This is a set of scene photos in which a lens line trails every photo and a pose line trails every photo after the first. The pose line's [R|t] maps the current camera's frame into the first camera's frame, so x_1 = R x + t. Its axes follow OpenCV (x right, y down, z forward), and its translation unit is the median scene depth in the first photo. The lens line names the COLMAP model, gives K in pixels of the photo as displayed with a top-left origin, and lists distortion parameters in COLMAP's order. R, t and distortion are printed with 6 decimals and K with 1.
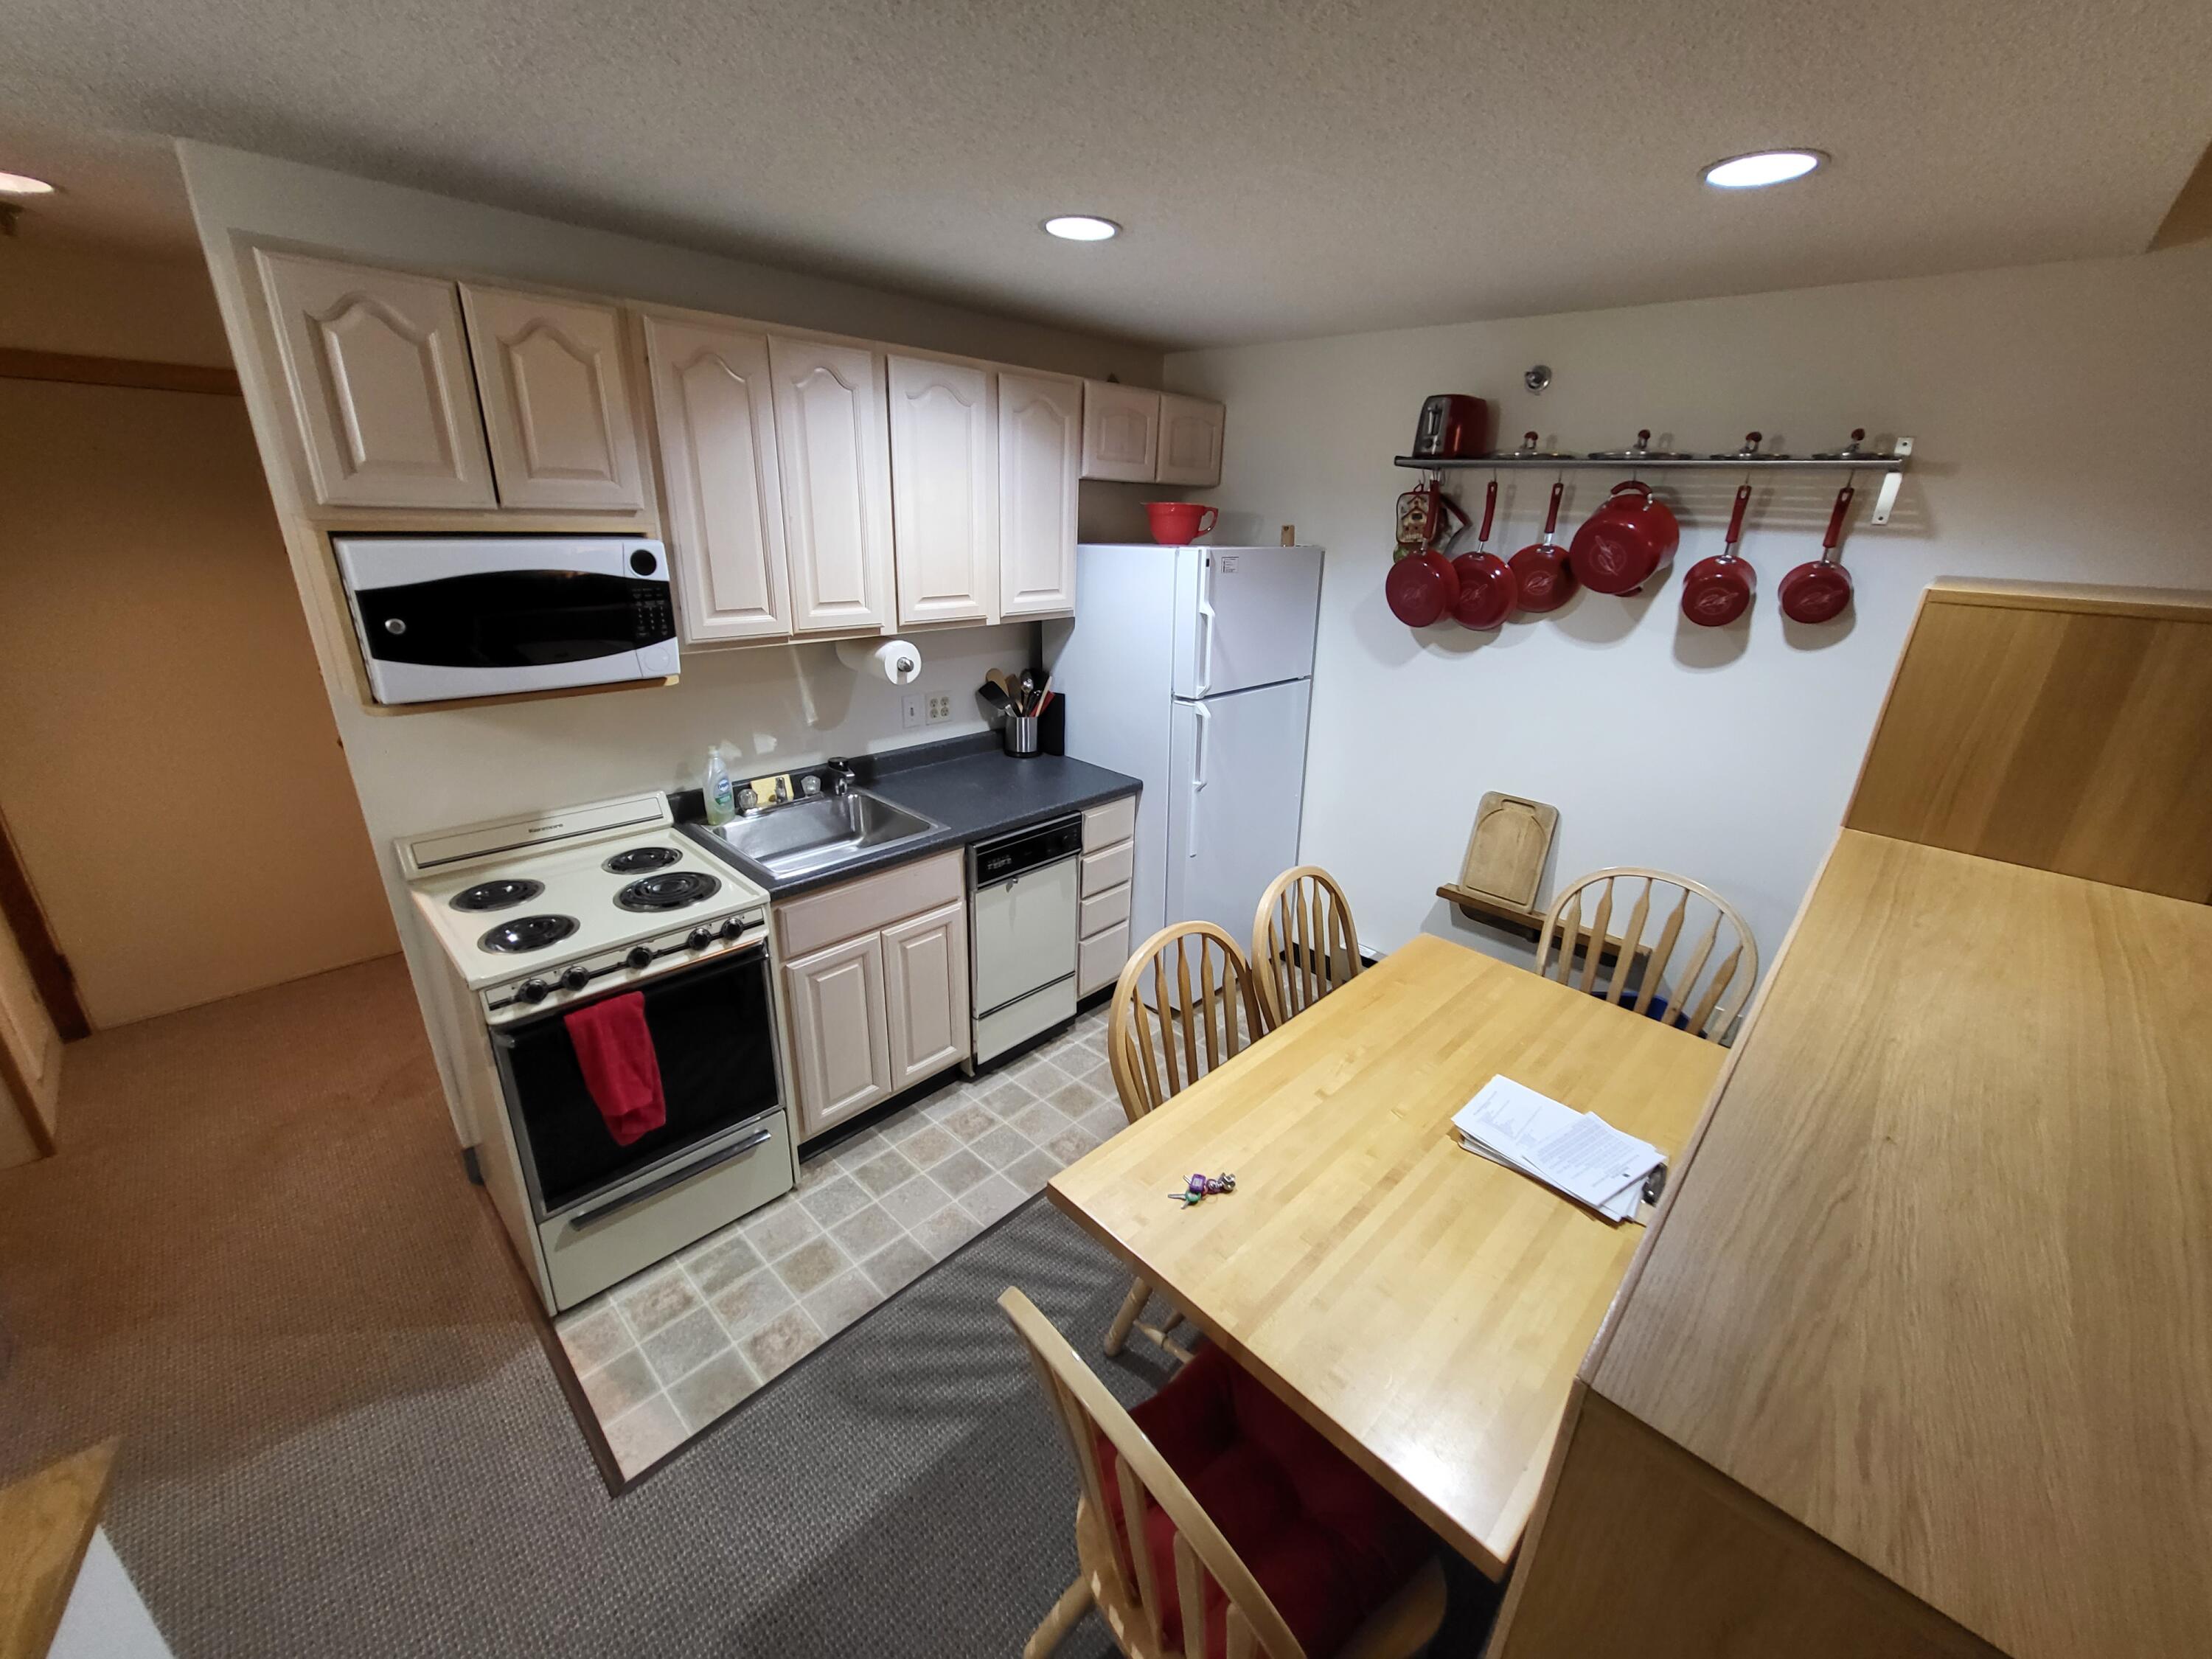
lens RADIAL K [[871.8, 0, 1138.3], [0, 871.8, 830.8], [0, 0, 1]] dist [0.000288, -0.000231]
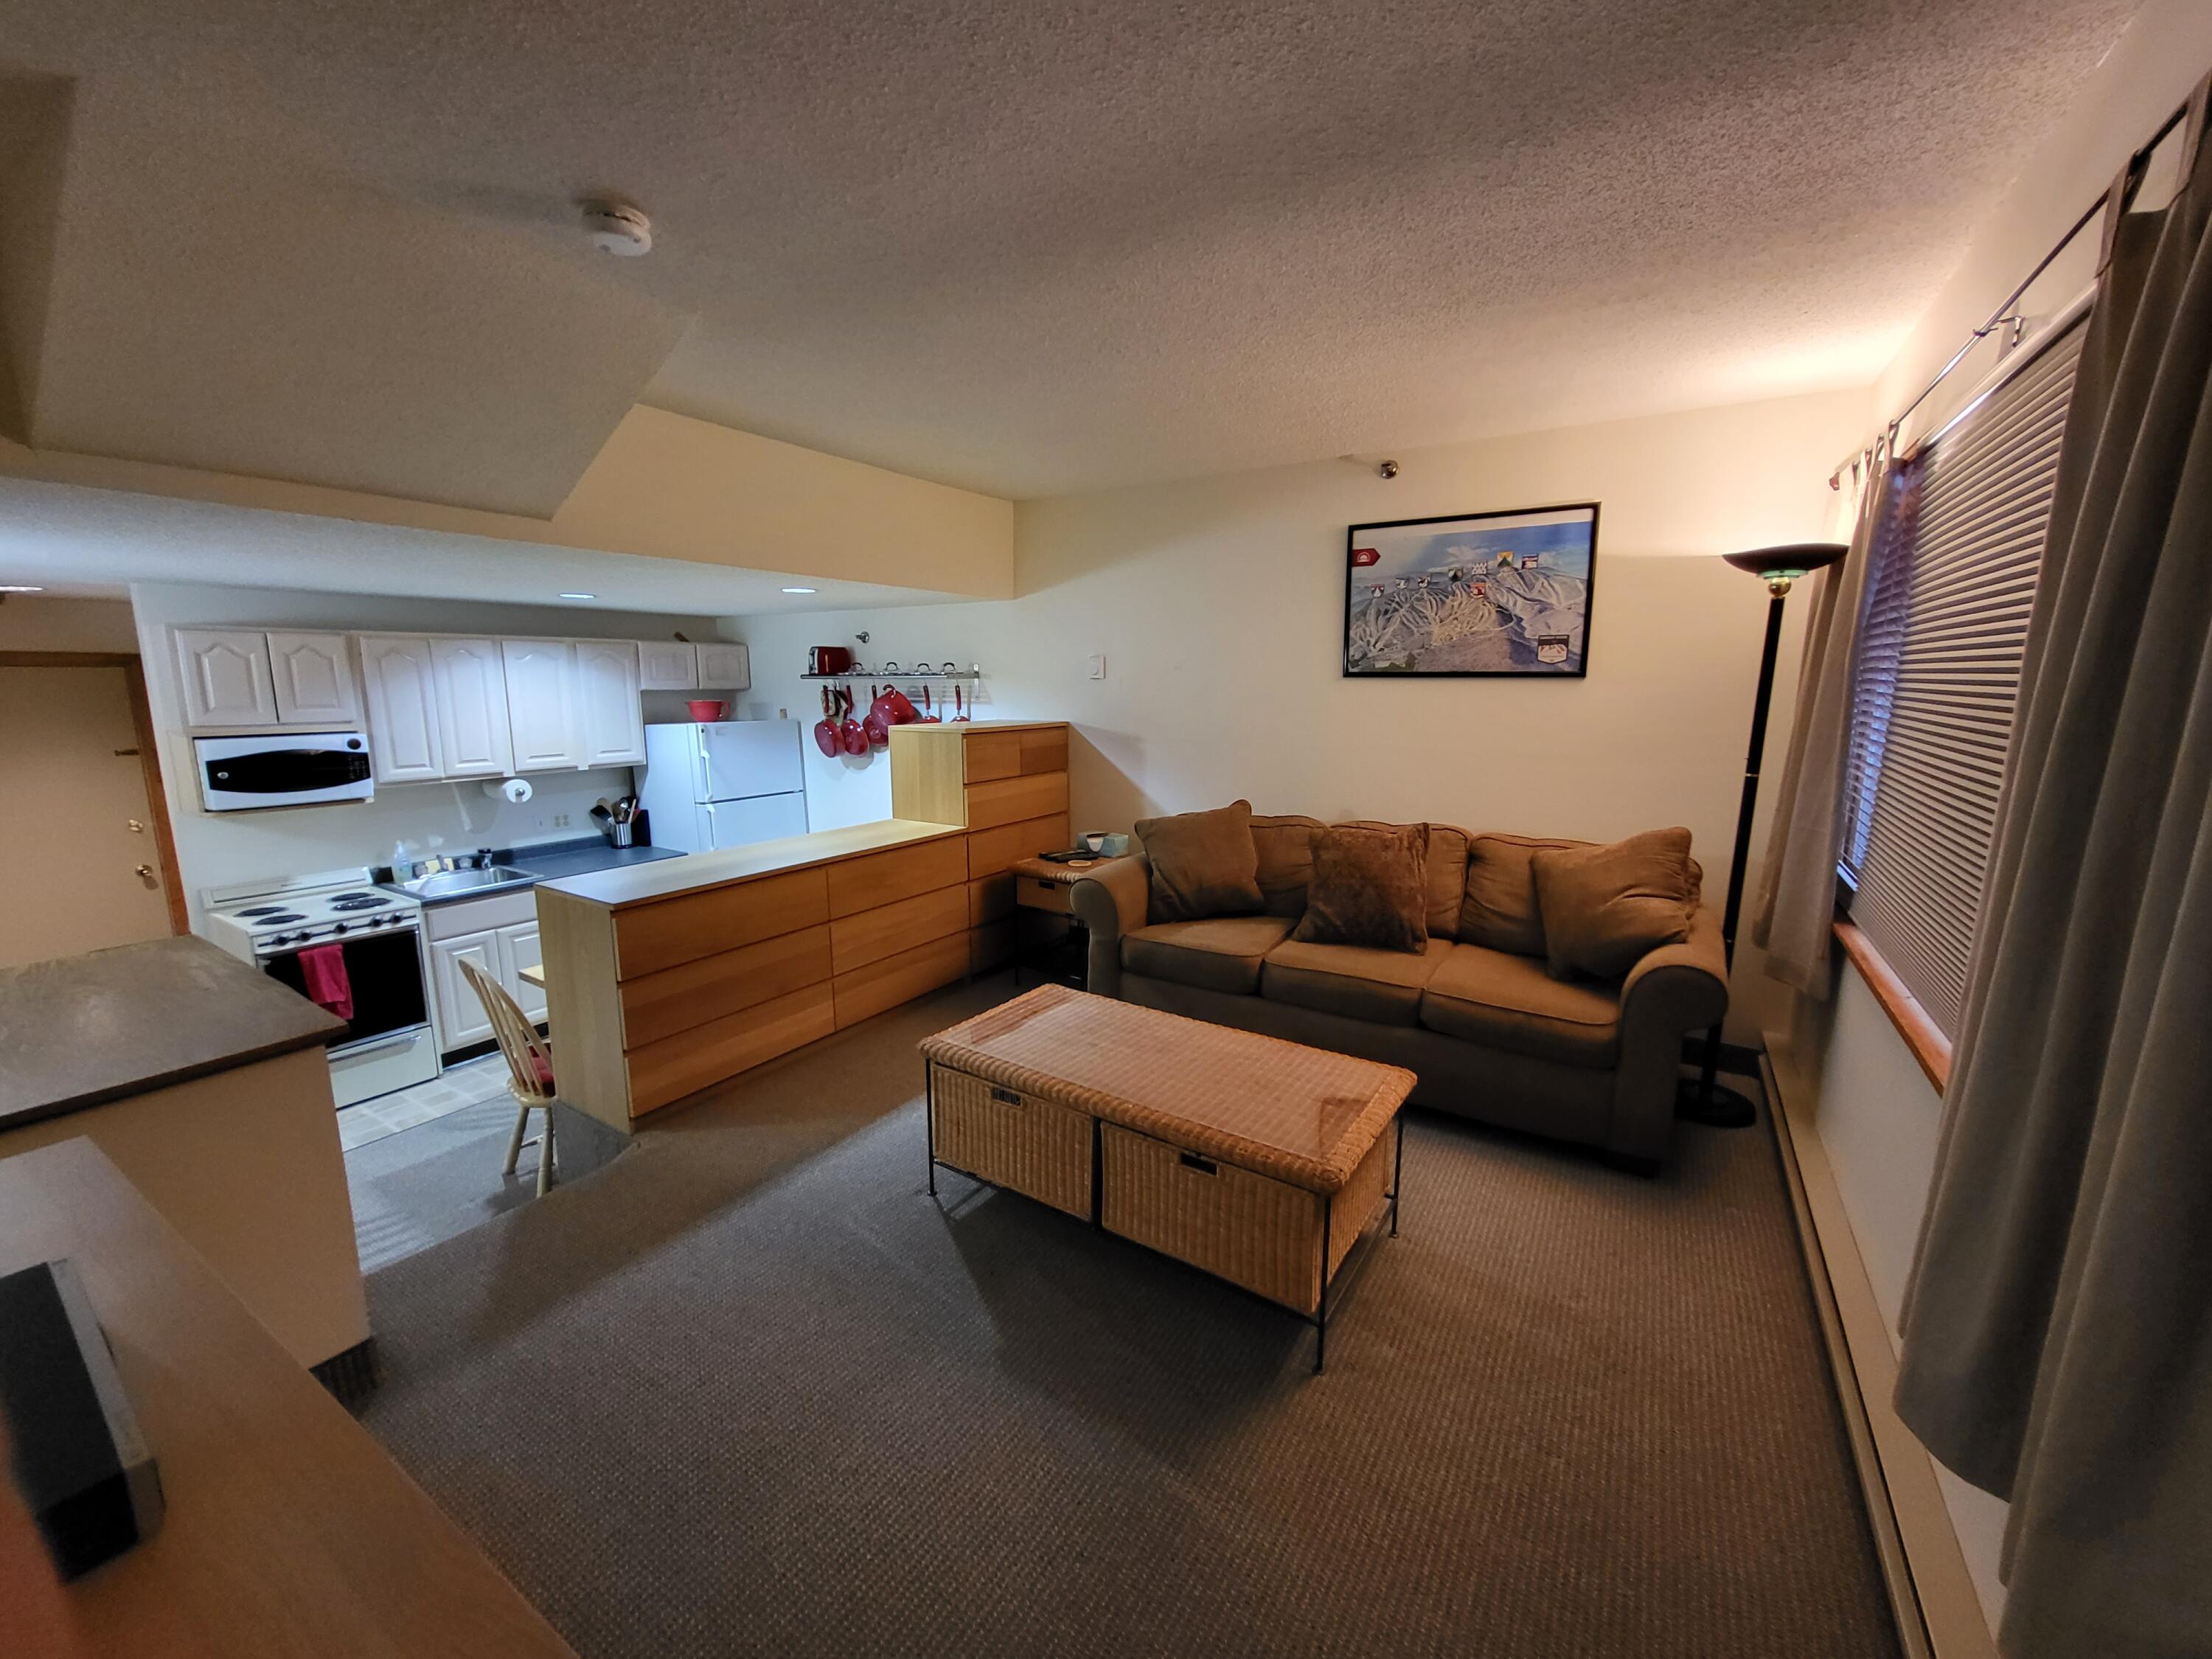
lens RADIAL K [[858.7, 0, 1123.7], [0, 858.7, 826.6], [0, 0, 1]] dist [0.001861, 0.000012]
pose [[0.980014, -0.071860, 0.185495, 0.693898], [0.105235, 0.978591, -0.176879, 0.365676], [-0.168813, 0.192865, 0.966595, -1.043519]]
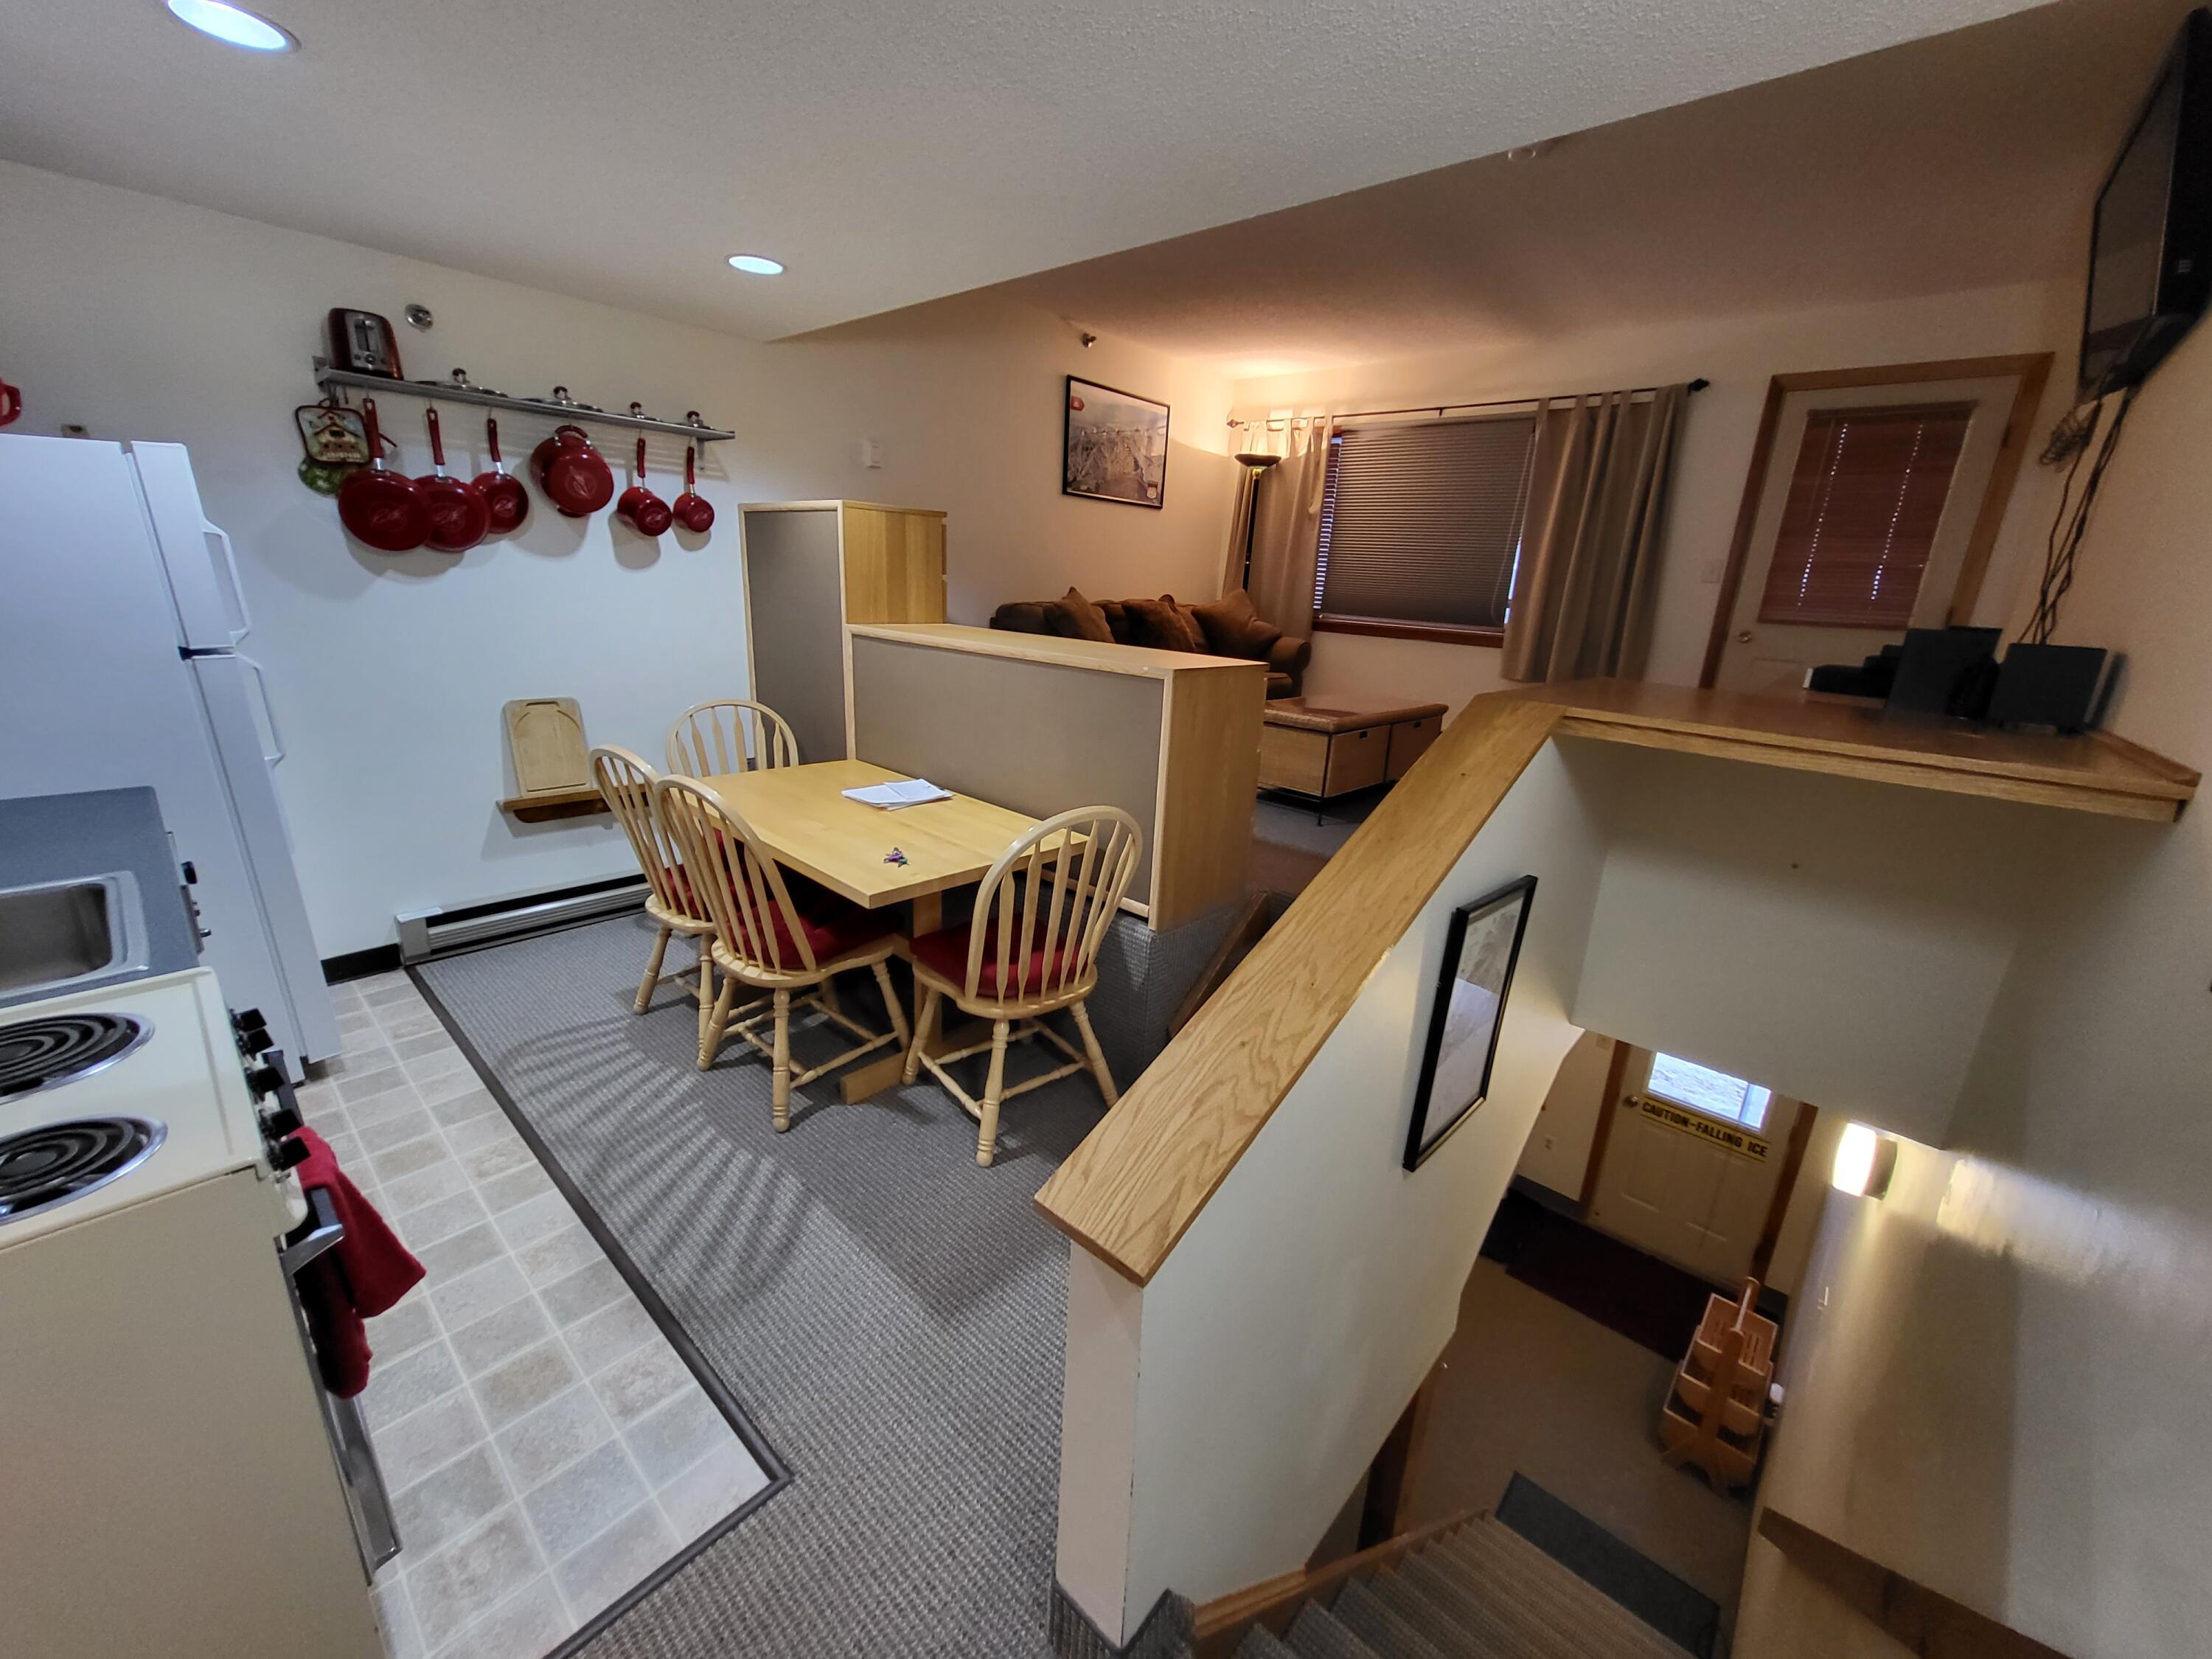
lens RADIAL K [[858.7, 0, 1123.7], [0, 858.7, 826.6], [0, 0, 1]] dist [0.001861, 0.000012]
pose [[-0.036041, -0.318065, 0.947384, -0.855239], [0.305186, 0.899210, 0.313502, -0.007451], [-0.951610, 0.300427, 0.064660, 0.288446]]
